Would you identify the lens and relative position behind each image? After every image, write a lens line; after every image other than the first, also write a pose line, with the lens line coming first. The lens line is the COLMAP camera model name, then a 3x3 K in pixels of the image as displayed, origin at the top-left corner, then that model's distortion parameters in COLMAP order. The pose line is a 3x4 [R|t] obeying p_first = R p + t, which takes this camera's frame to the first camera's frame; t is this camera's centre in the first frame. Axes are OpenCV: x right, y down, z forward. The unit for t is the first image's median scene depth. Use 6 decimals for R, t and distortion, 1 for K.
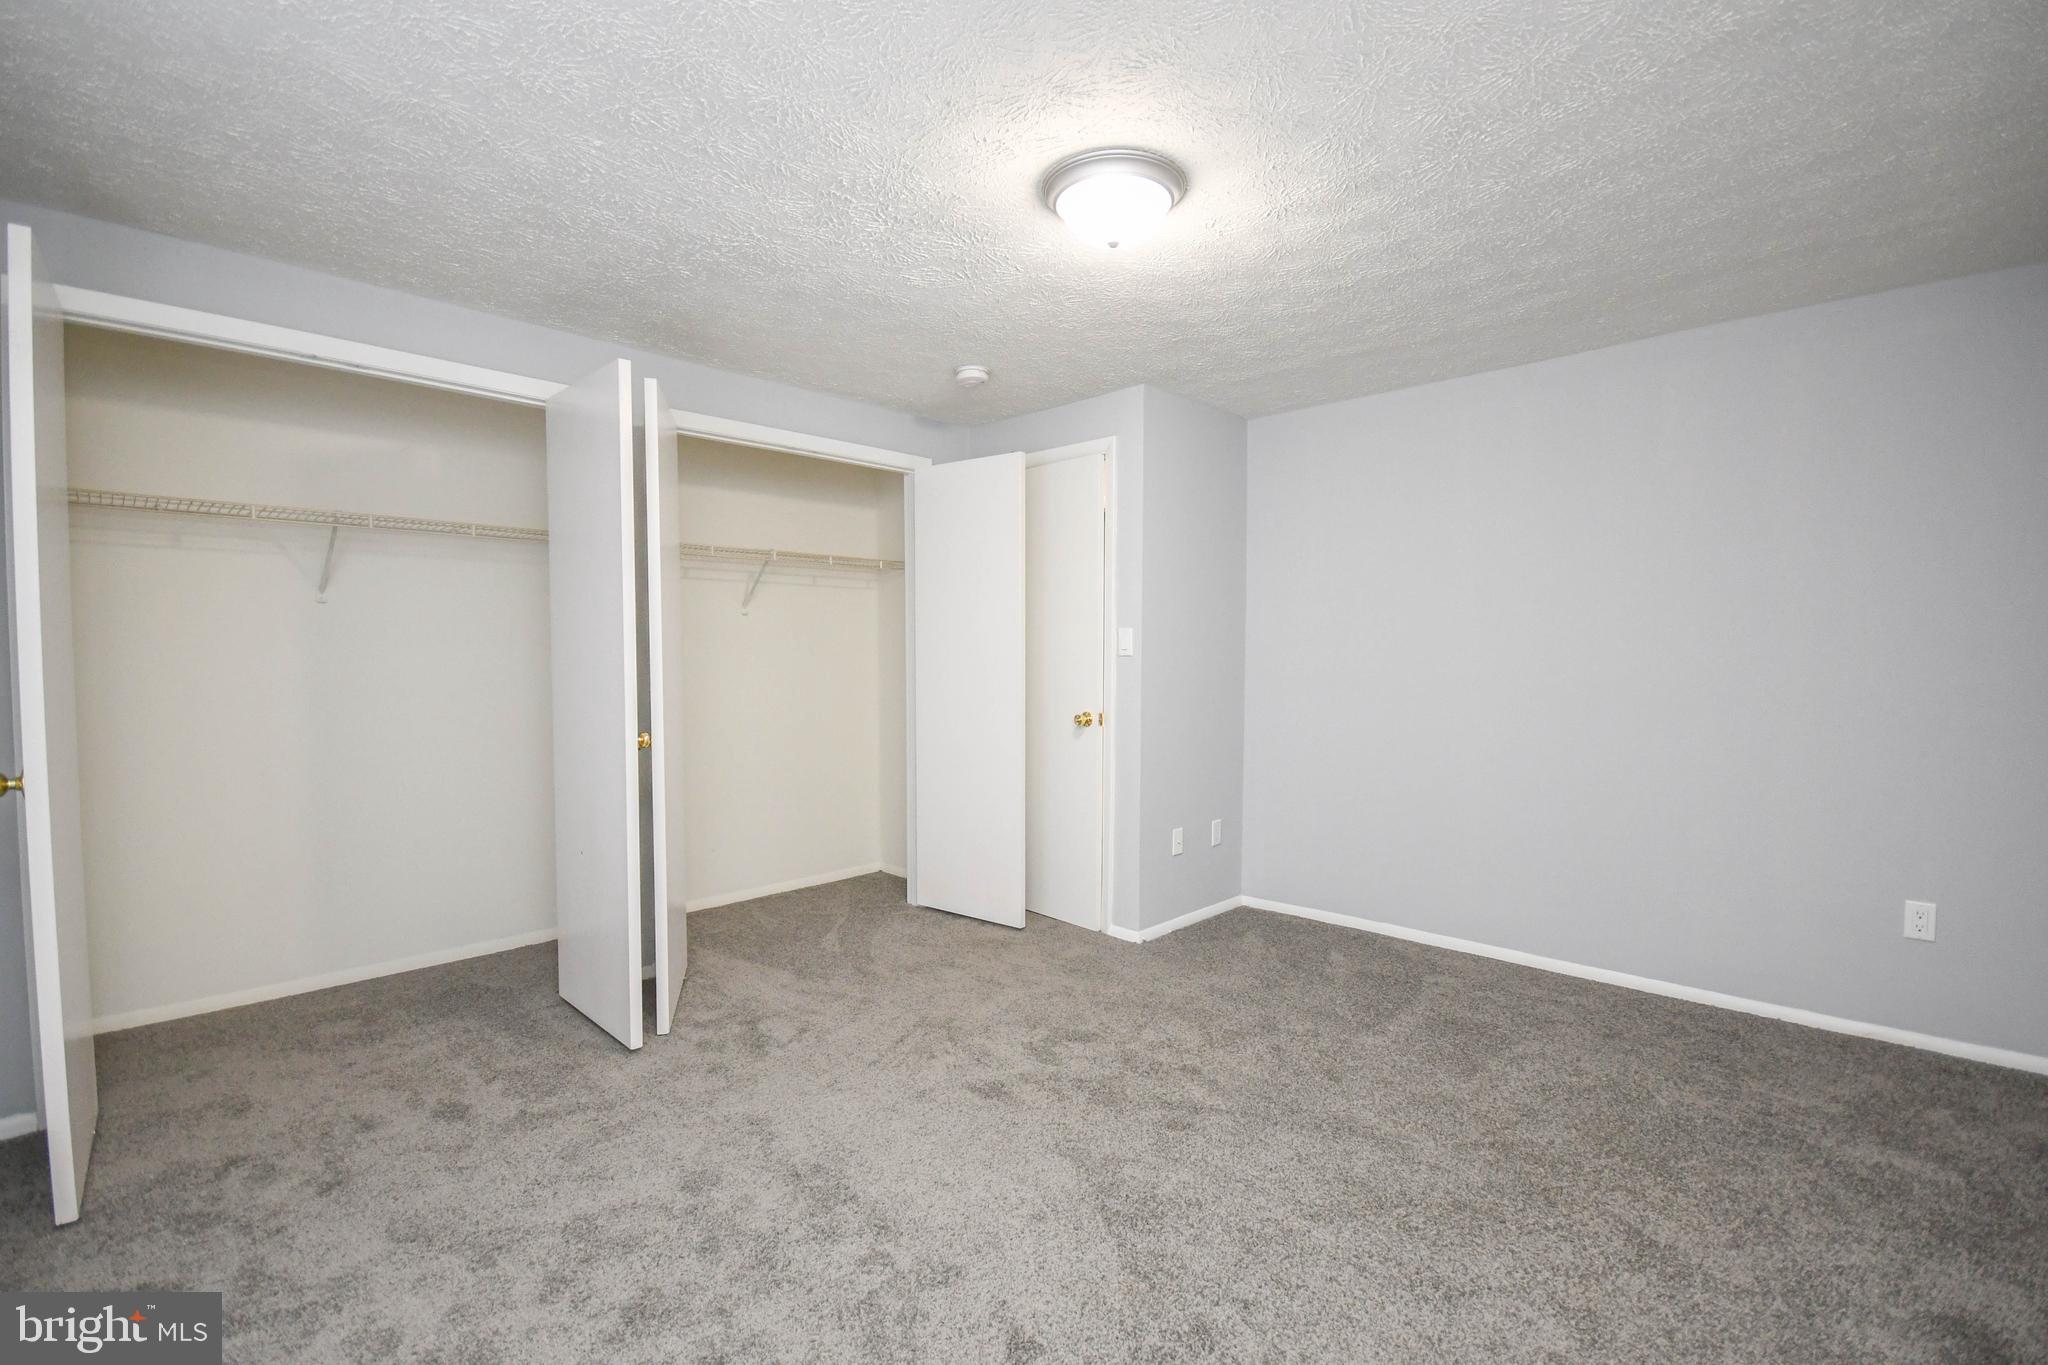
lens RADIAL K [[894.0, 0, 1027.1], [0, 894.0, 687.3], [0, 0, 1]] dist [0.013936, -0.016490]
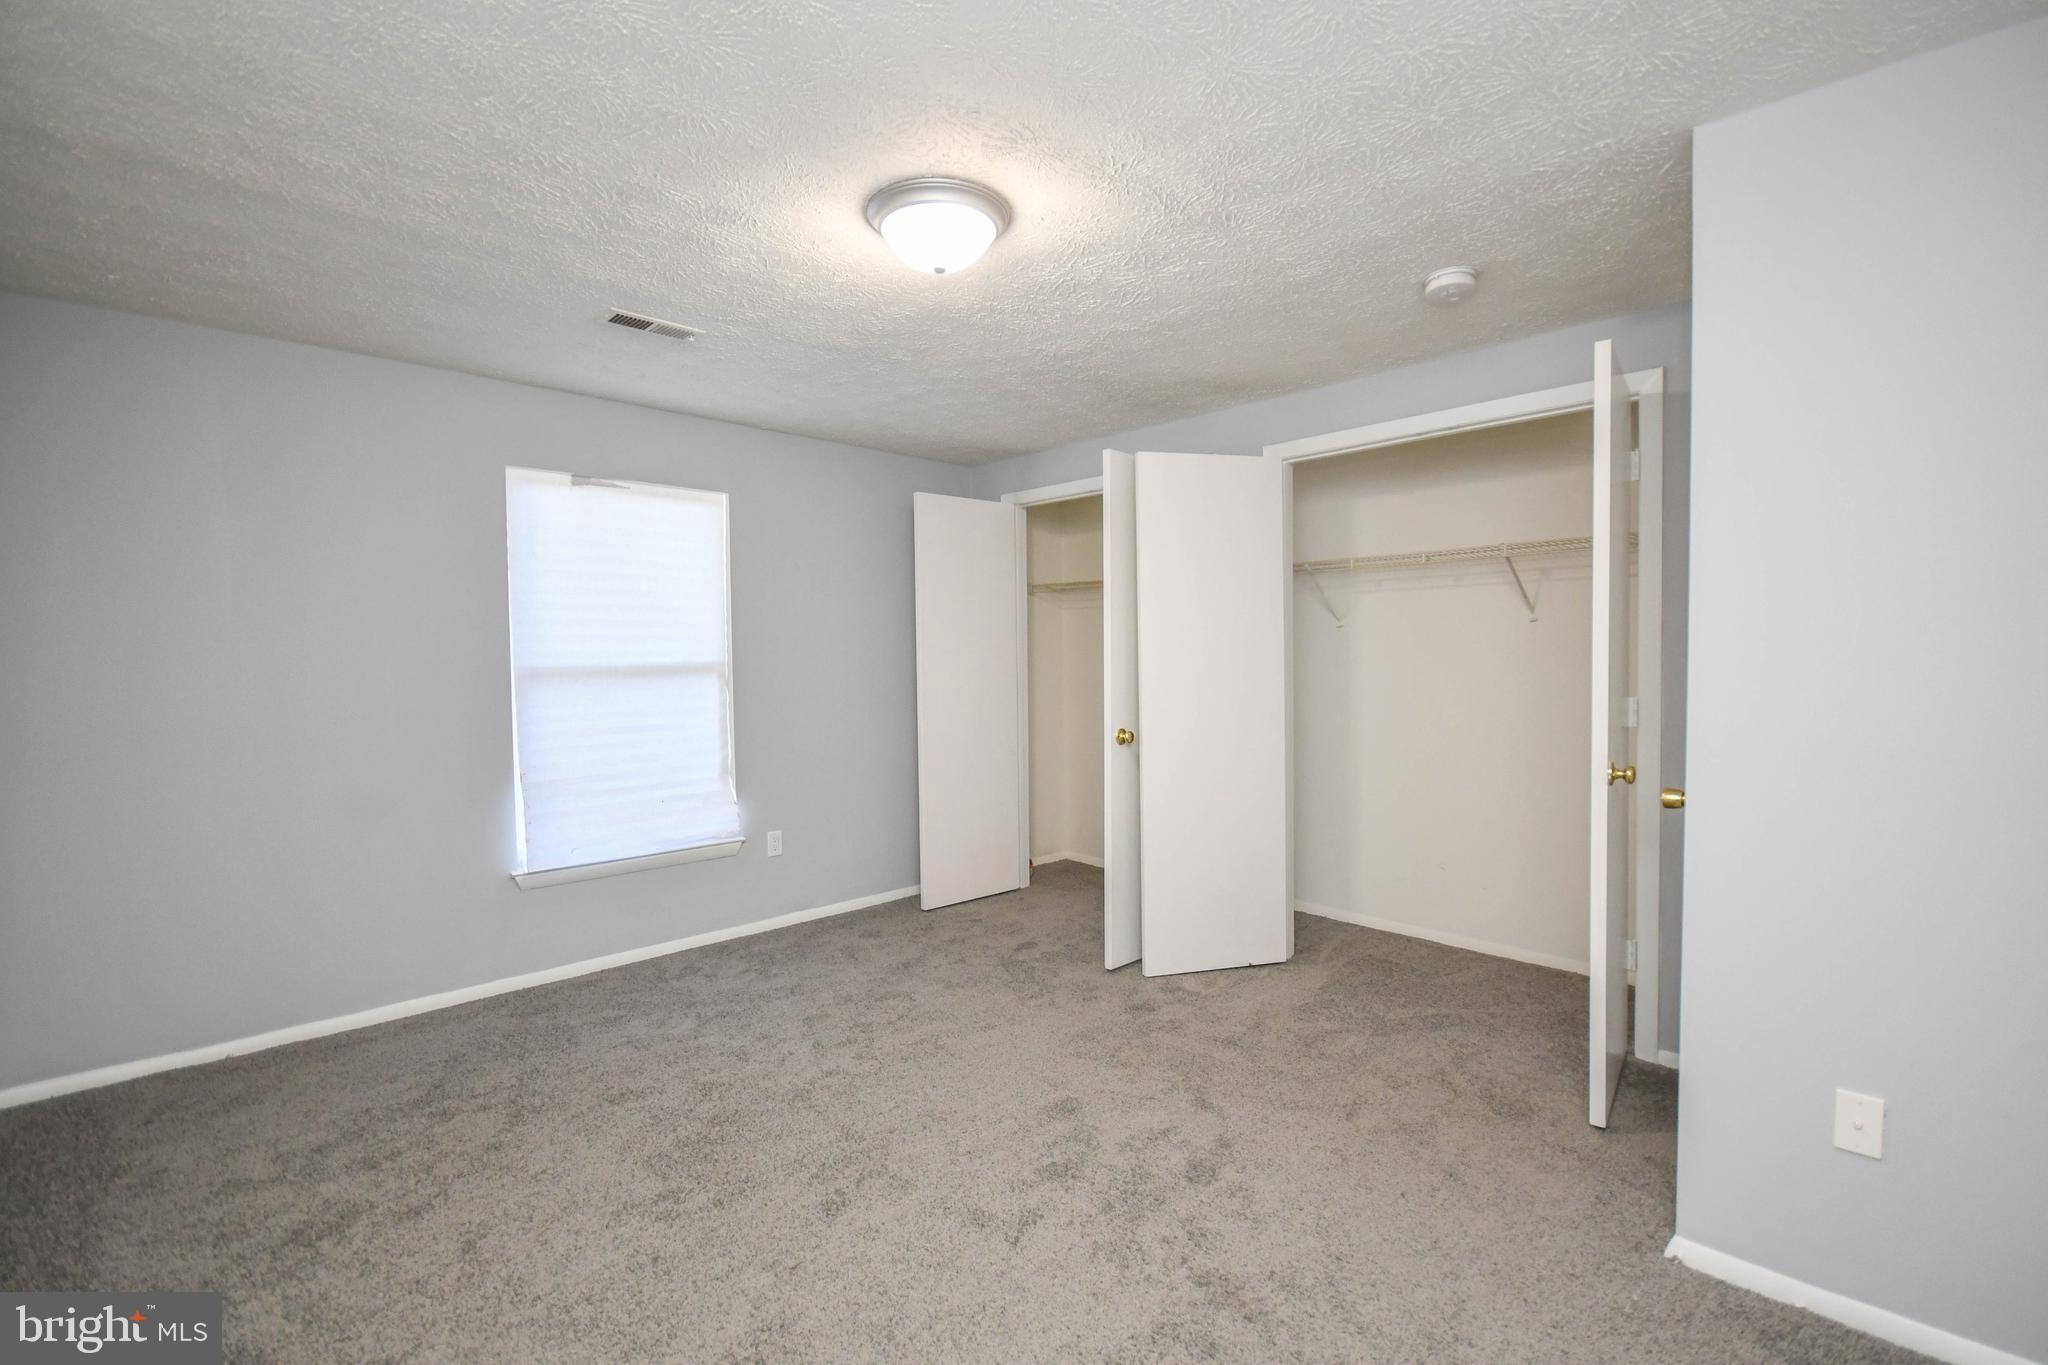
lens RADIAL K [[894.9, 0, 1024.1], [0, 894.9, 687.5], [0, 0, 1]] dist [0.015812, -0.017527]
pose [[-0.038652, 0.022089, -0.999009, 0.717588], [-0.037143, 0.999033, 0.023526, -0.029396], [0.998562, 0.038016, -0.037794, 0.749068]]
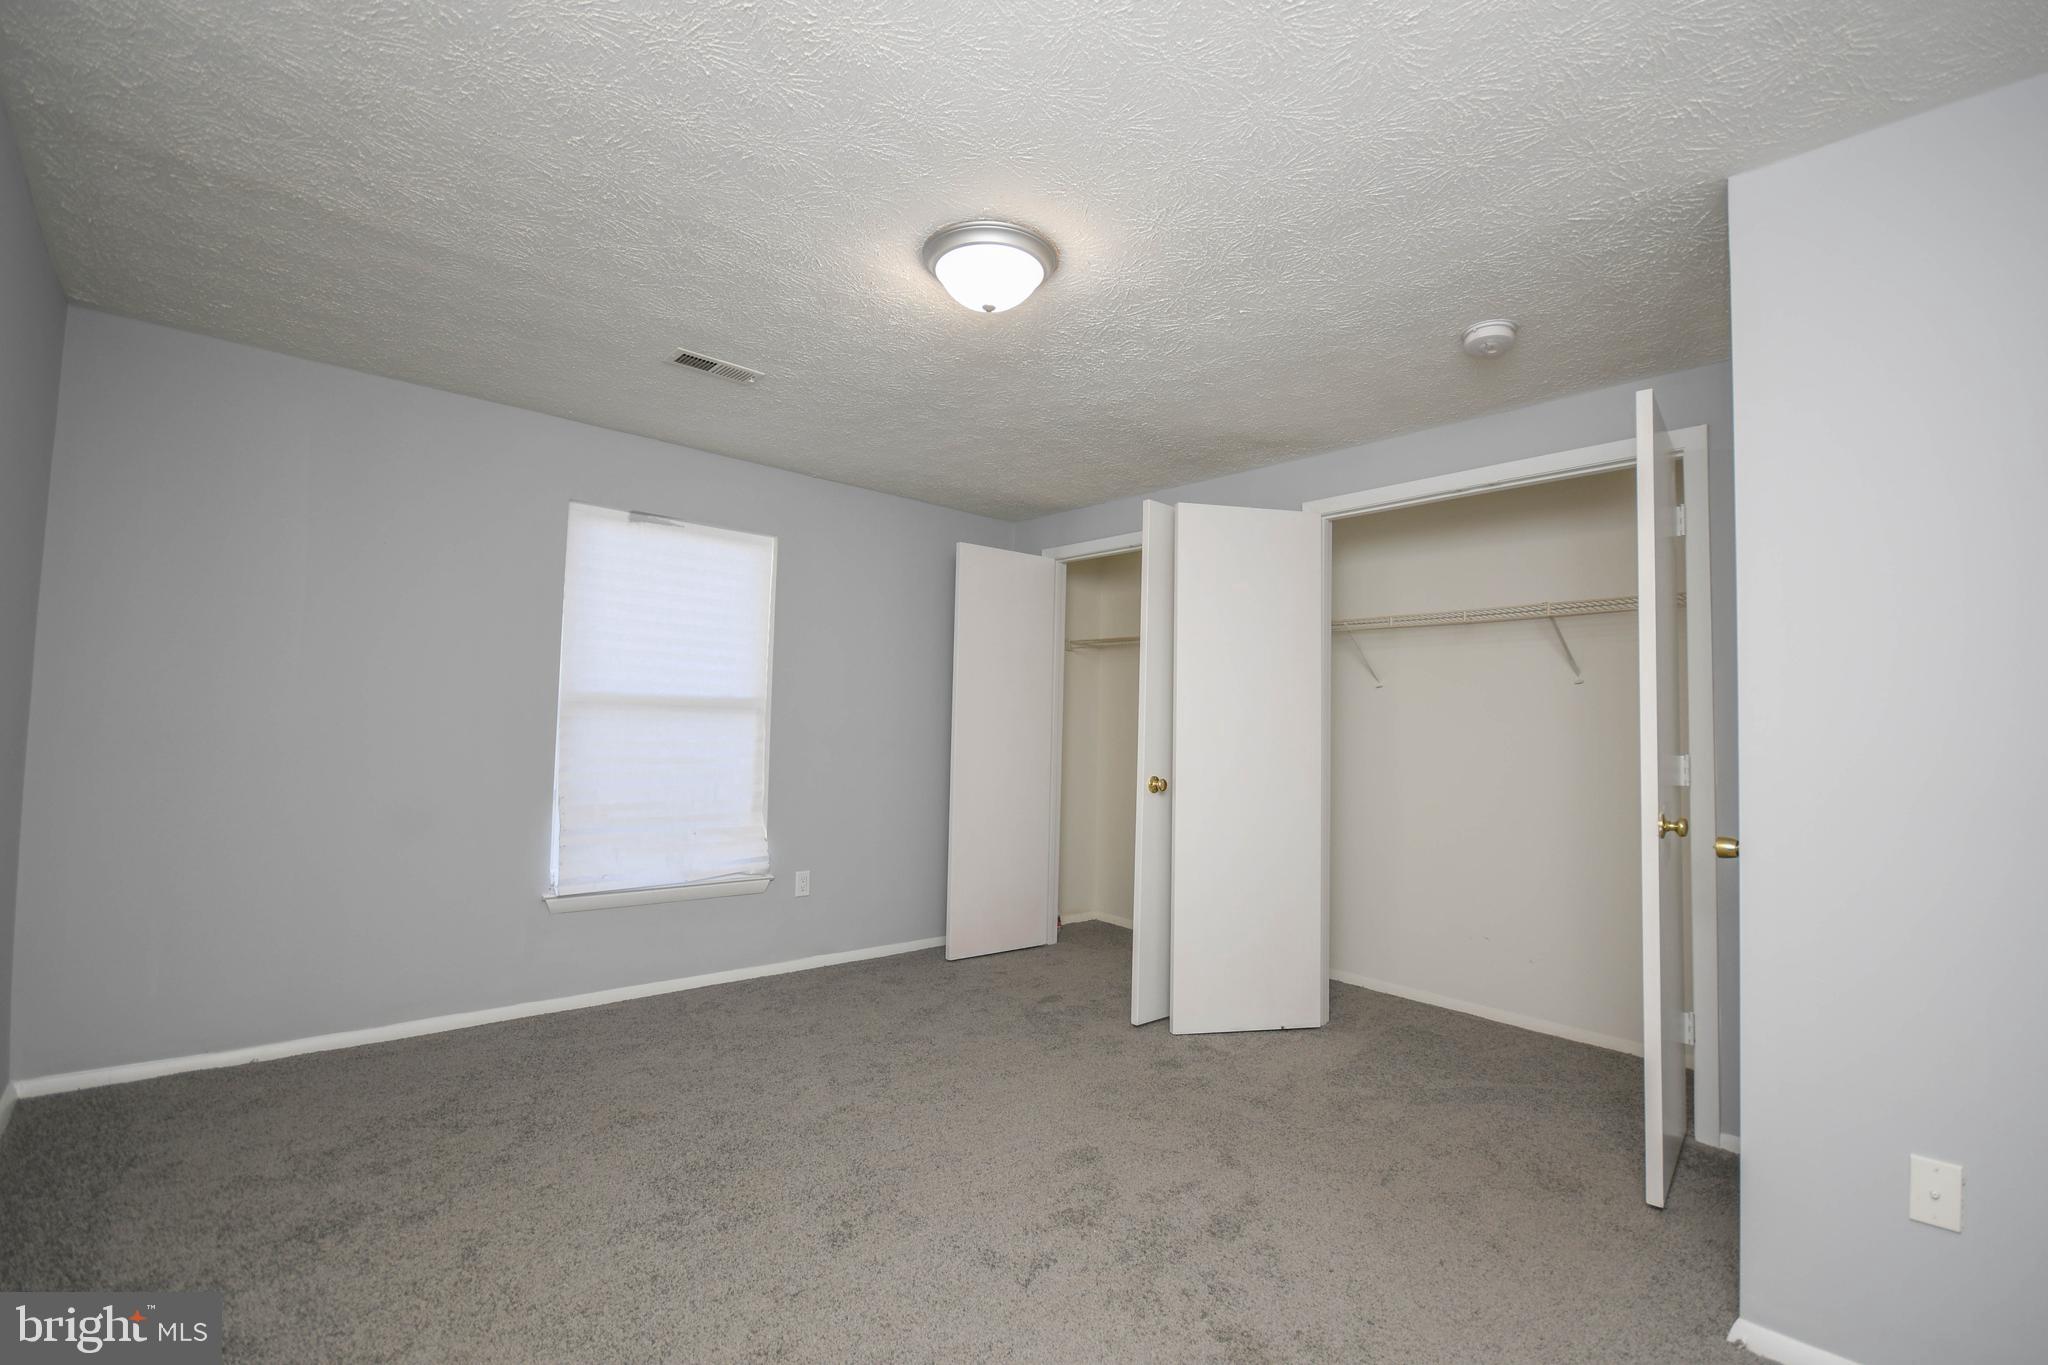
lens RADIAL K [[894.7, 0, 1022.6], [0, 894.7, 687.2], [0, 0, 1]] dist [0.015578, -0.017611]
pose [[-0.080800, -0.064242, -0.994658, 0.719384], [-0.073598, 0.995581, -0.058323, 0.009967], [0.994009, 0.068493, -0.085171, 0.754787]]
